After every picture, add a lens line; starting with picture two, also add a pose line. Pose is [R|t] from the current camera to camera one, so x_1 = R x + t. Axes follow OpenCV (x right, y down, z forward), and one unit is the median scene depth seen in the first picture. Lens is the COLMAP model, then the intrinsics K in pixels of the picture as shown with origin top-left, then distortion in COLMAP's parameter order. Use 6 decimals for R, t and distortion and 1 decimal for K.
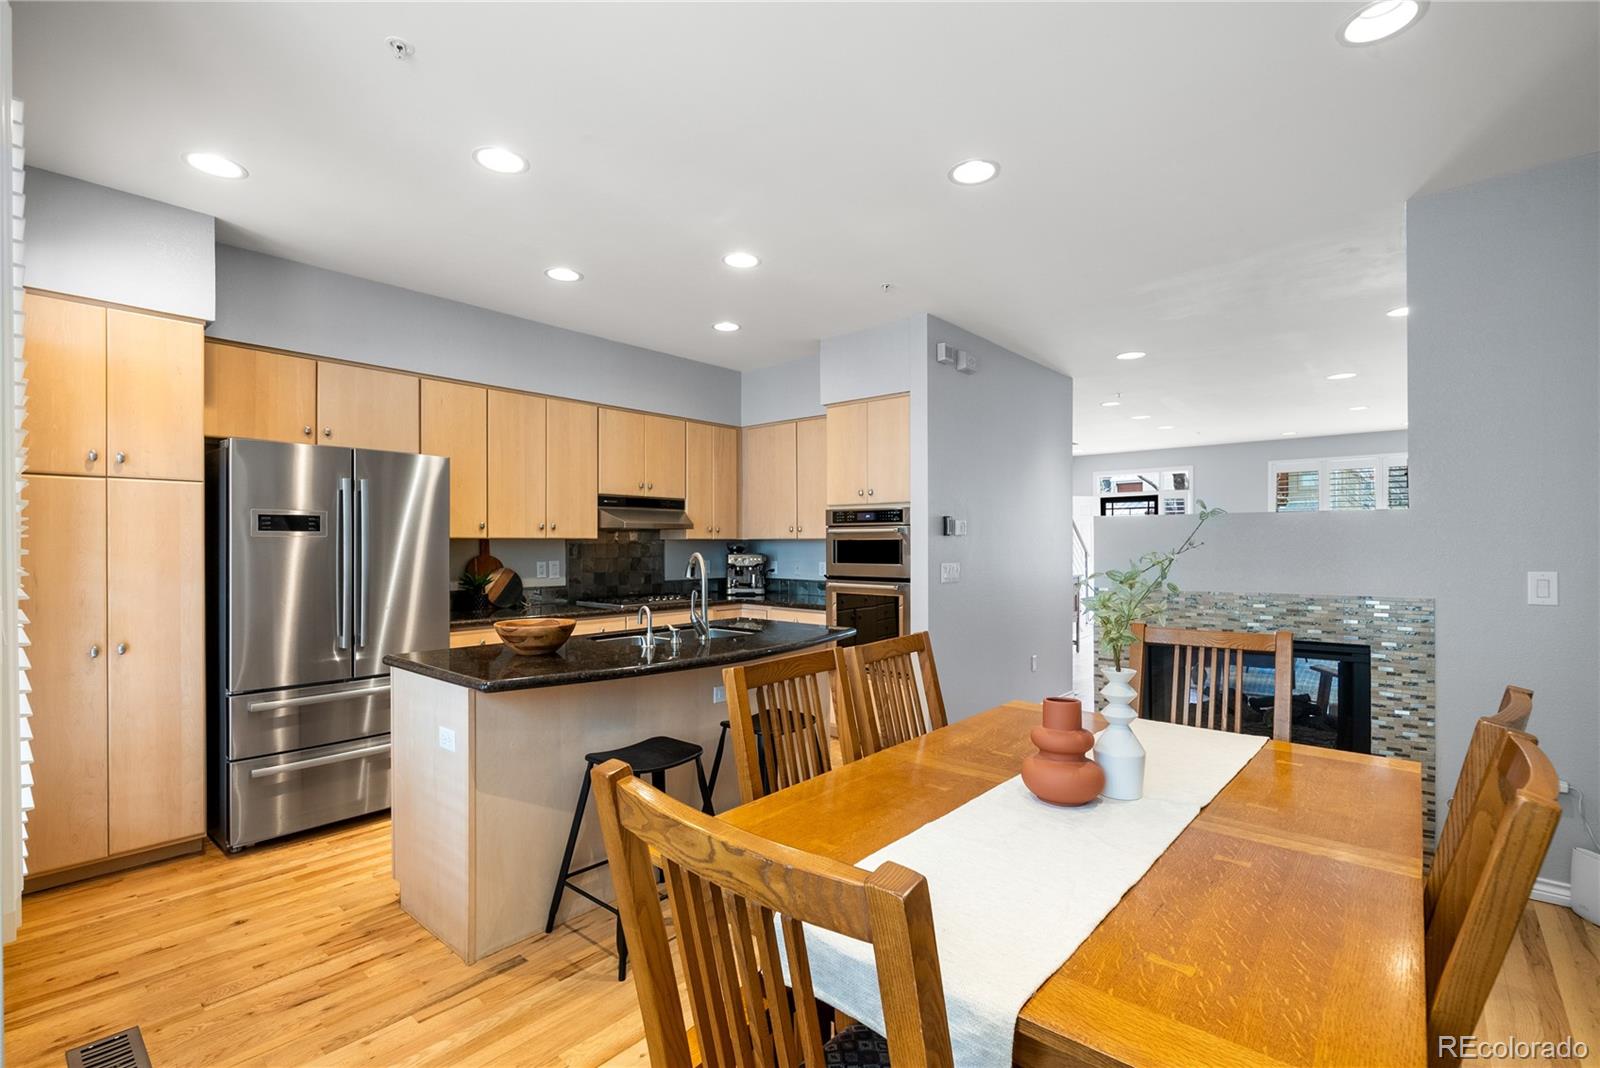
lens RADIAL K [[696.0, 0, 785.3], [0, 696.0, 539.7], [0, 0, 1]] dist [0.000992, 0.000064]
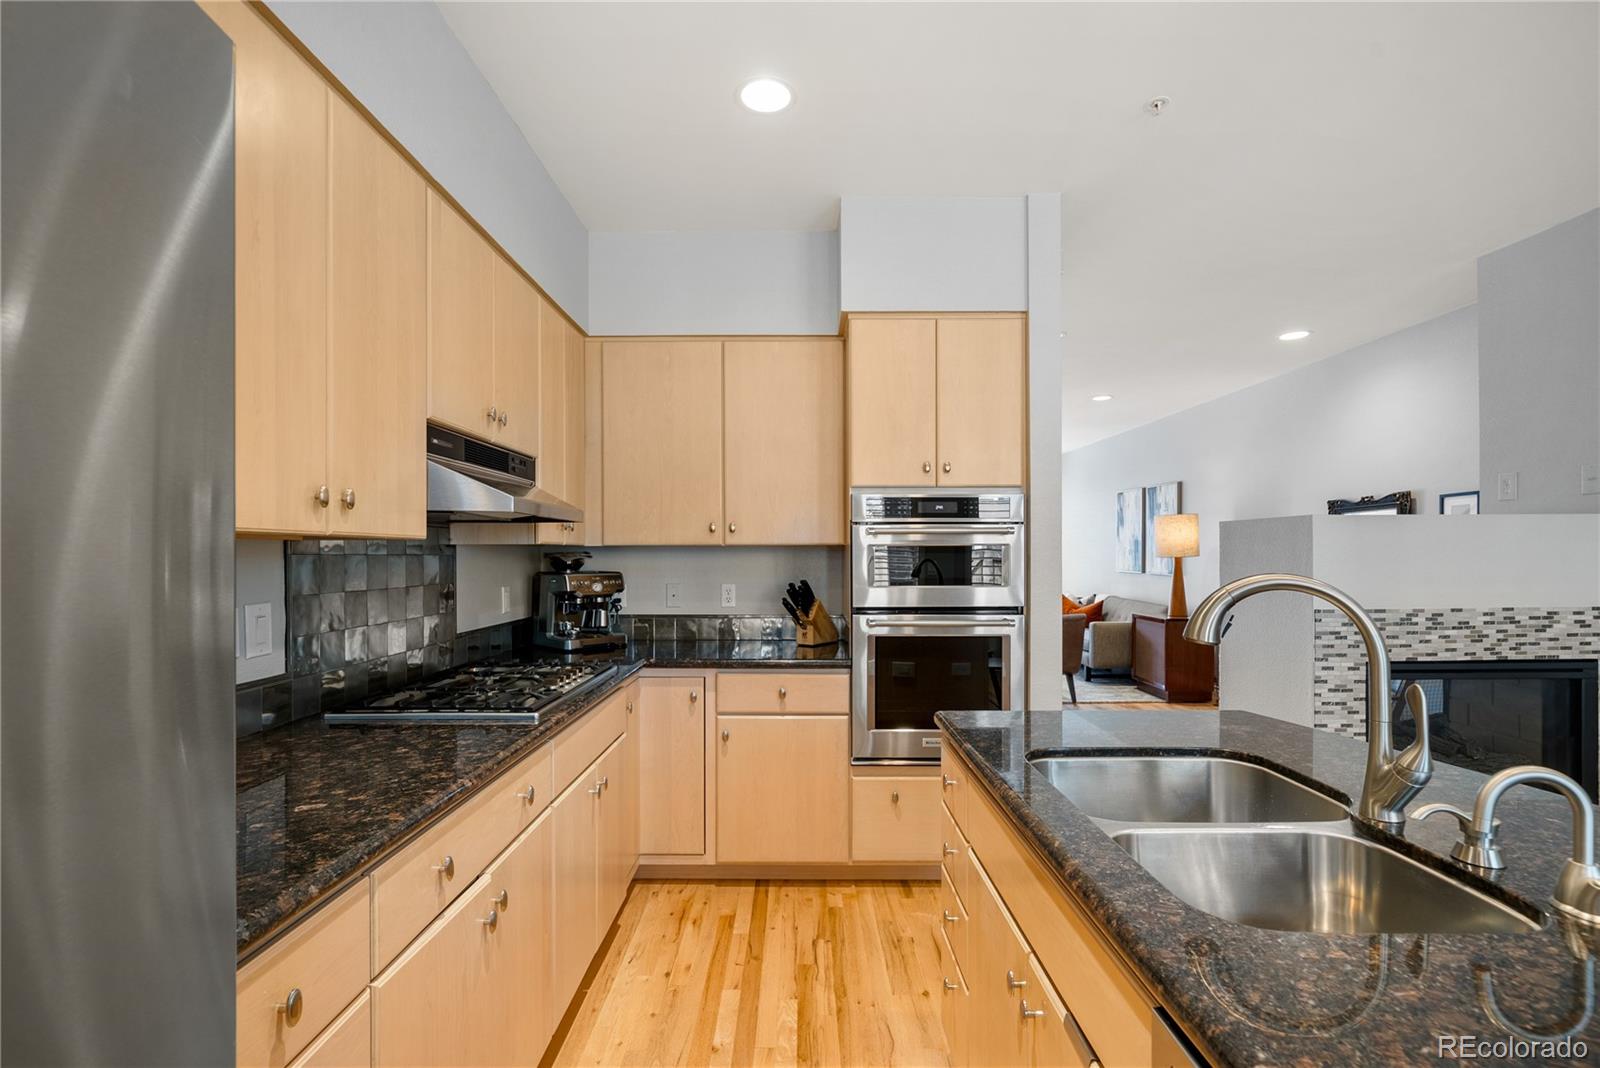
lens RADIAL K [[715.2, 0, 795.3], [0, 715.2, 548.3], [0, 0, 1]] dist [0.000766, 0.000121]
pose [[0.756934, 0.002168, 0.653488, -0.451790], [-0.000648, 0.999996, -0.002567, 0.004258], [-0.653491, 0.001519, 0.756933, 0.722009]]
